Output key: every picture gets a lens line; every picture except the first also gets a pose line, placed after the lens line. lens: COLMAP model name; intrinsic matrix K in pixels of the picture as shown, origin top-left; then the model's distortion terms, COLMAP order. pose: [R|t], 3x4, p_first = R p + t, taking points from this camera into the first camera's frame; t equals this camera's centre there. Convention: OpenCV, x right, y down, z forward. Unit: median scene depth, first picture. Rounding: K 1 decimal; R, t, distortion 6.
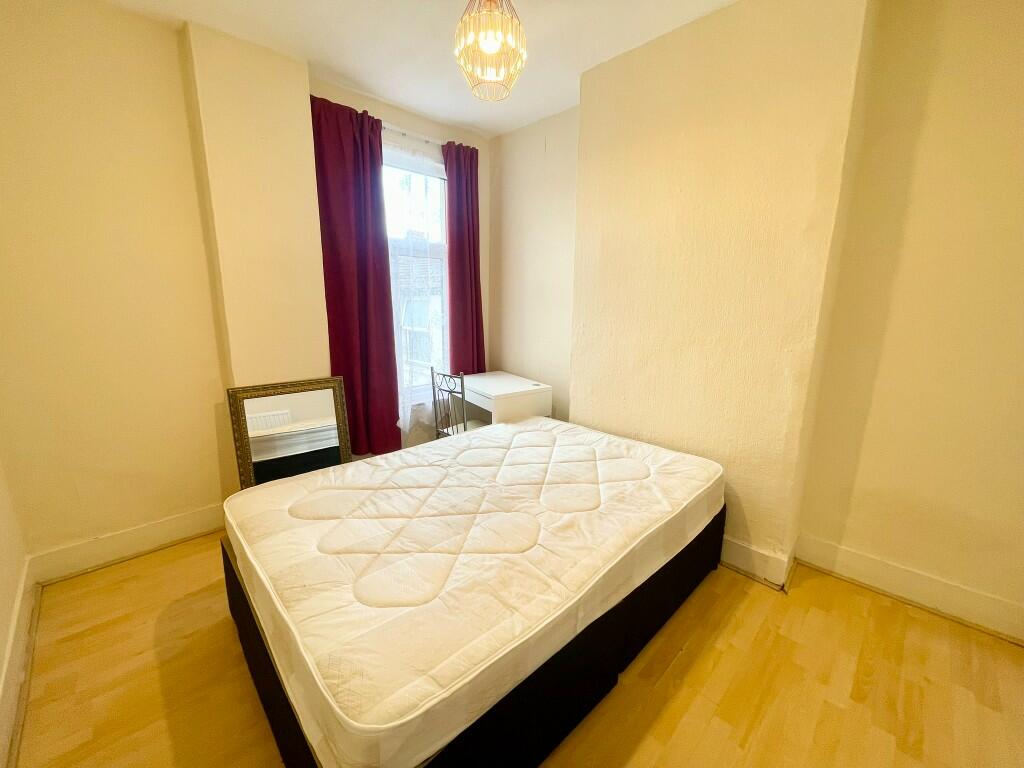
lens RADIAL K [[413.0, 0, 511.1], [0, 413.0, 386.3], [0, 0, 1]] dist [0.003380, 0.000975]
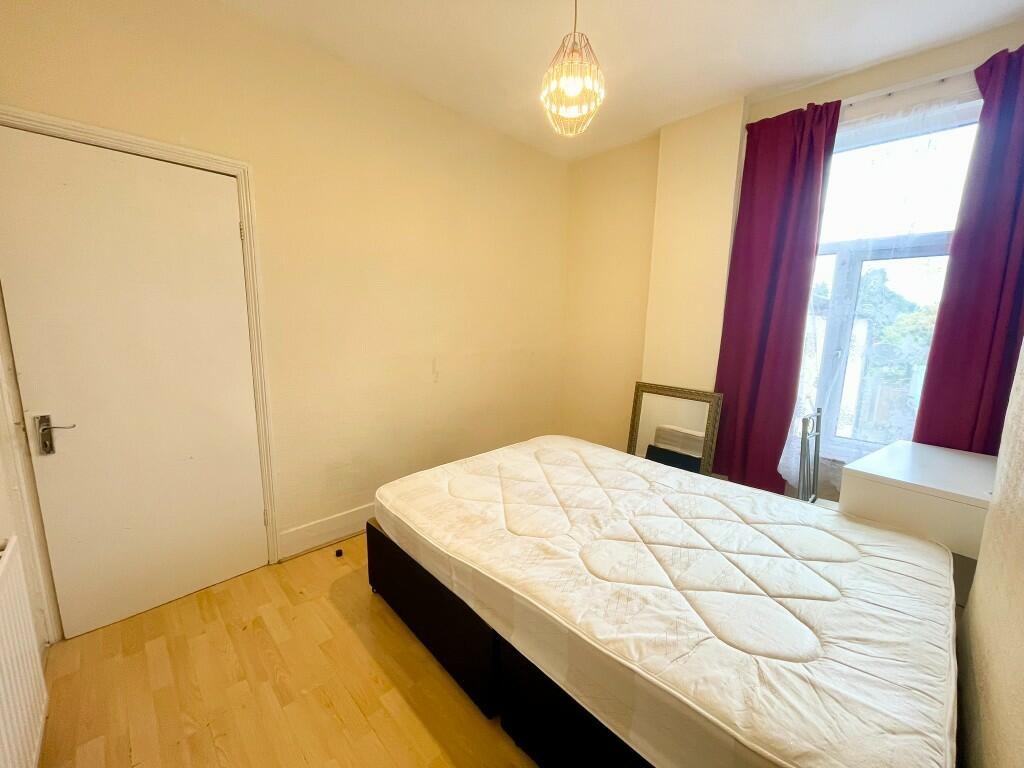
lens RADIAL K [[413.0, 0, 510.2], [0, 413.0, 384.0], [0, 0, 1]] dist [0.003380, 0.000975]
pose [[0.003200, 0.149691, -0.988728, 0.657359], [-0.225107, 0.963463, 0.145138, -0.089354], [0.974329, 0.222105, 0.036779, 0.530929]]
